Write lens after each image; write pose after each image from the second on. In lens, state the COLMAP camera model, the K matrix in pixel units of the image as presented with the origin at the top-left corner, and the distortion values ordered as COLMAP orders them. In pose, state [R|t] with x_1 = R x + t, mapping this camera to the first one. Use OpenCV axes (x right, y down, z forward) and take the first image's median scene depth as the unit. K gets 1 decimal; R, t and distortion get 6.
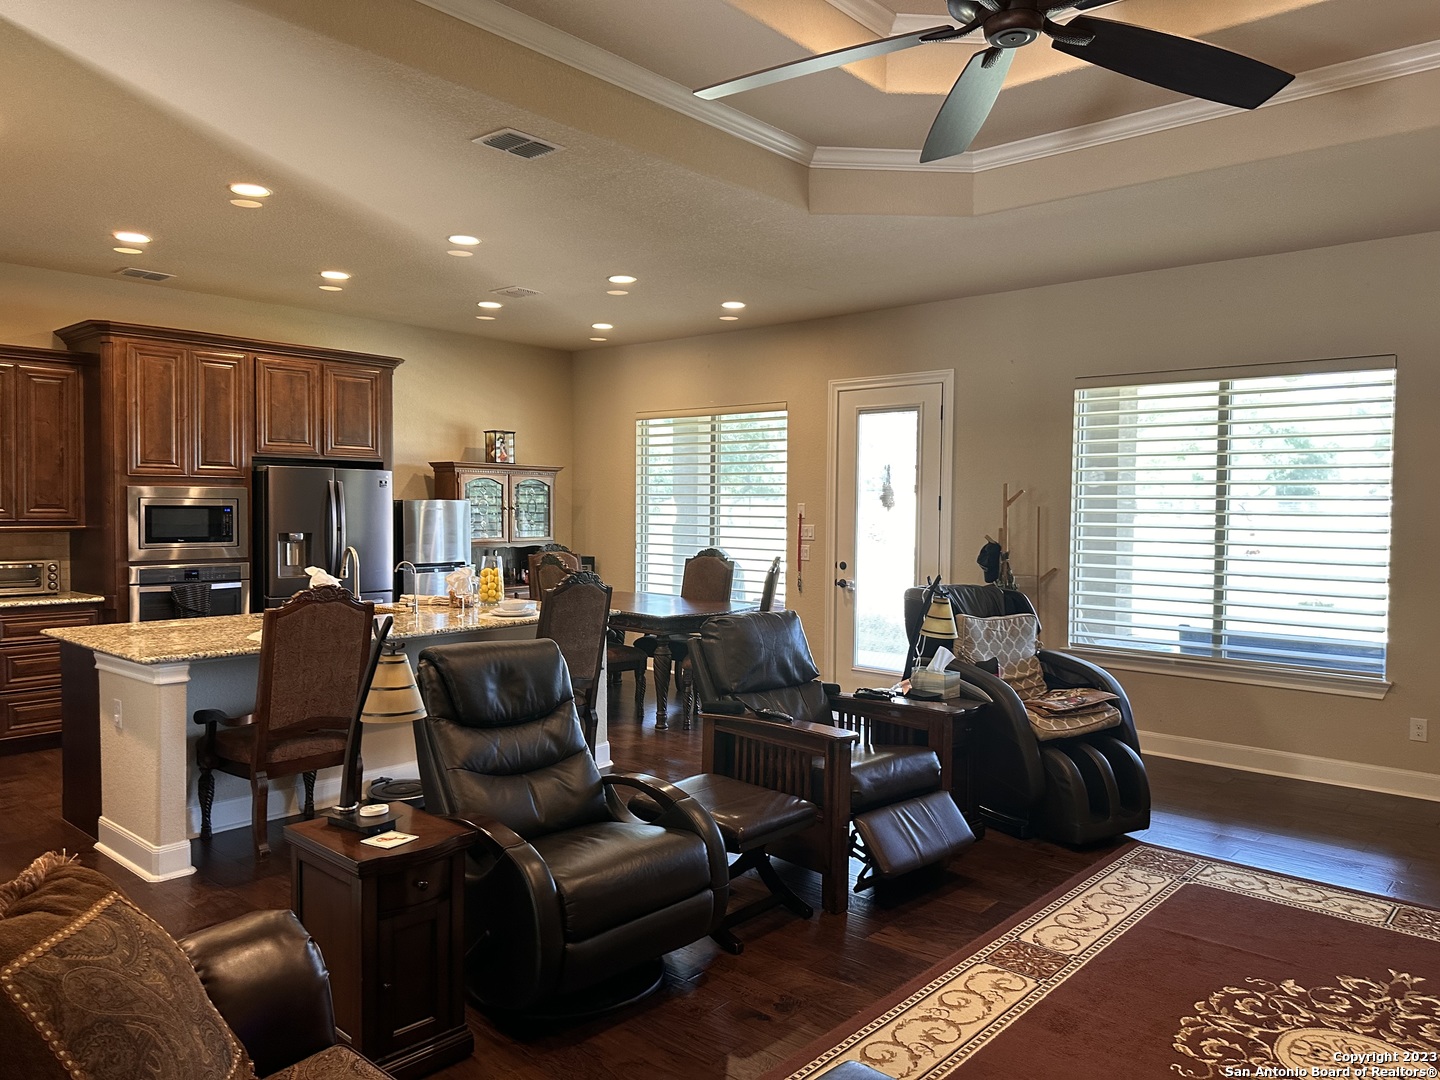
lens RADIAL K [[1014.8, 0, 712.6], [0, 1014.8, 530.4], [0, 0, 1]] dist [0.034269, -0.031948]
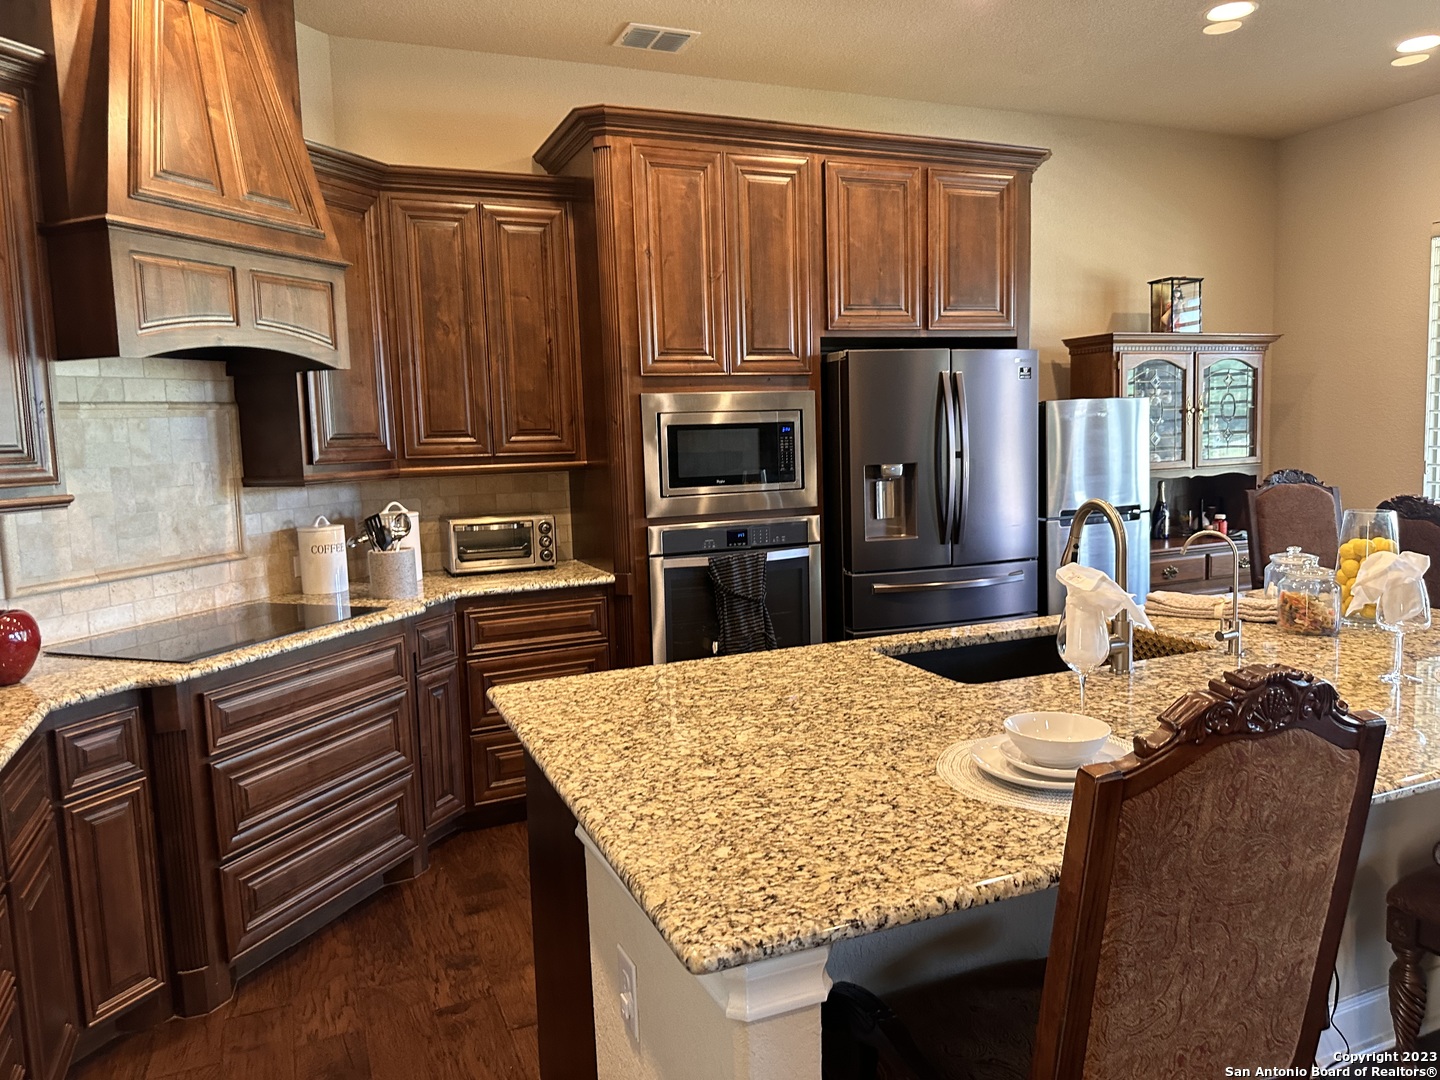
lens RADIAL K [[1014.8, 0, 718.7], [0, 1014.8, 538.2], [0, 0, 1]] dist [0.034269, -0.031948]
pose [[0.902551, 0.012523, -0.430400, -0.258310], [0.027413, 0.995878, 0.086461, -0.008680], [0.429709, -0.089834, 0.898488, 0.450023]]
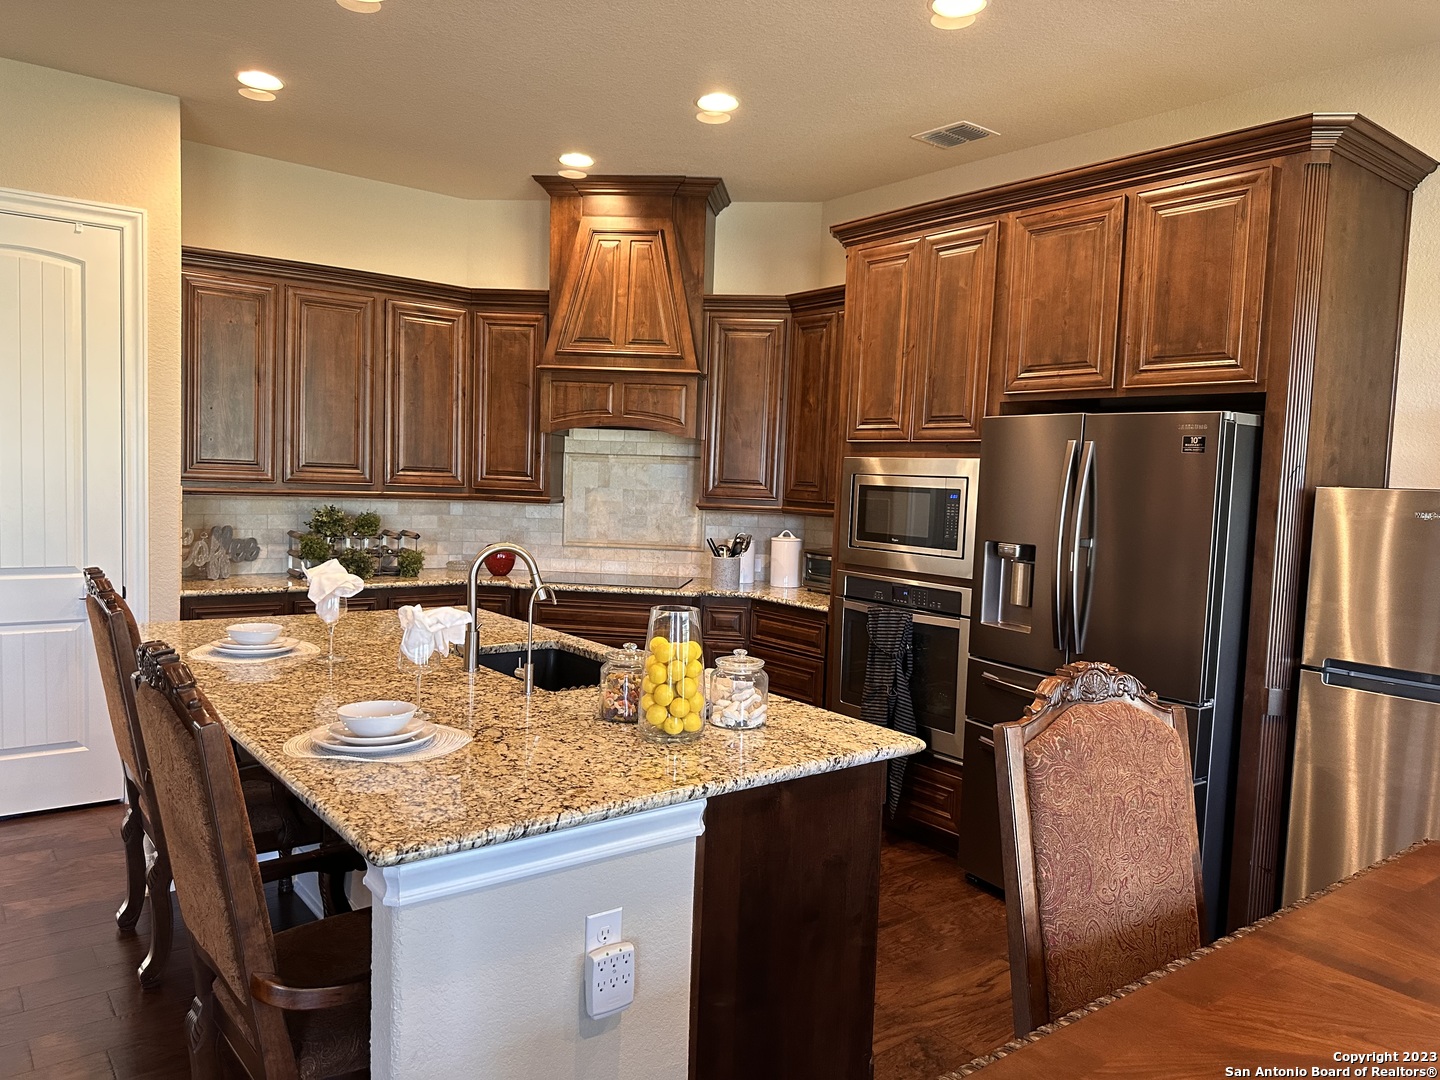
lens RADIAL K [[1014.8, 0, 714.5], [0, 1014.8, 546.0], [0, 0, 1]] dist [0.034269, -0.031948]
pose [[-0.188339, 0.055265, -0.980548, 0.132592], [-0.061257, 0.995810, 0.067891, -0.022935], [0.980192, 0.072852, -0.184165, 0.987513]]
